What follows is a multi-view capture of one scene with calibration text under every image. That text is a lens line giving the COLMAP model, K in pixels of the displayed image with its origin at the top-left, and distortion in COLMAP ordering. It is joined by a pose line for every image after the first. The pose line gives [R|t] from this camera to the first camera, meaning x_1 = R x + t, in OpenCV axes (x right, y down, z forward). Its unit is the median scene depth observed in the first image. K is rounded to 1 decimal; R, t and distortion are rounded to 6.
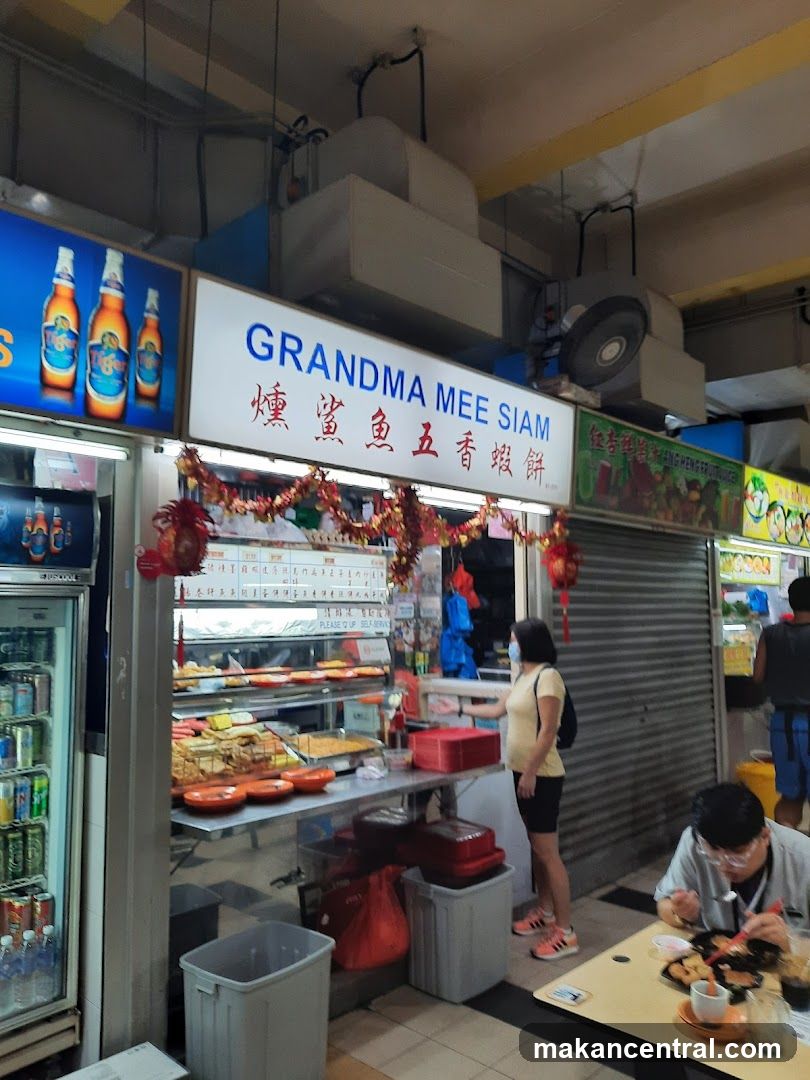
lens RADIAL K [[796.6, 0, 405.0], [0, 796.6, 540.0], [0, 0, 1]] dist [0.002777, -0.002745]
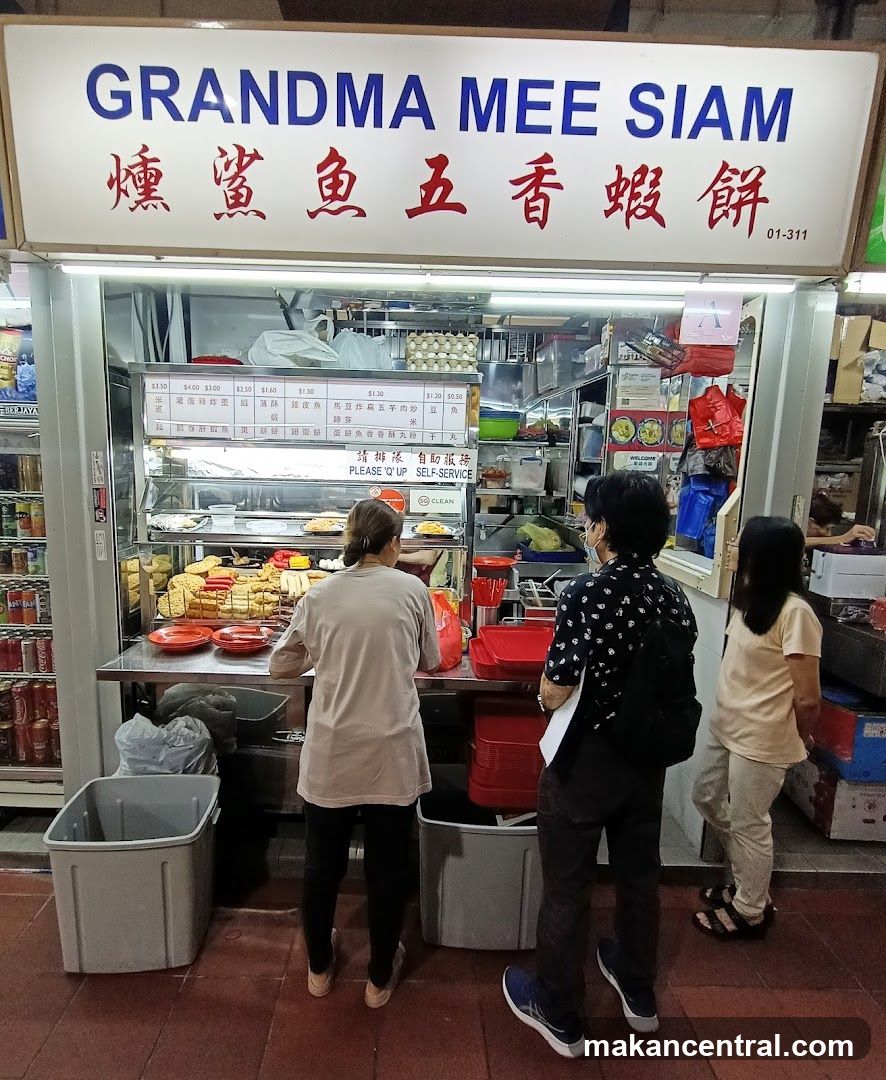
lens RADIAL K [[553.0, 0, 403.8], [0, 553.0, 538.9], [0, 0, 1]] dist [-0.000556, -0.001429]
pose [[0.683917, 0.125954, -0.718605, 0.386542], [0.036454, 0.977854, 0.206088, 0.062302], [0.728648, -0.167143, 0.664180, 0.677307]]
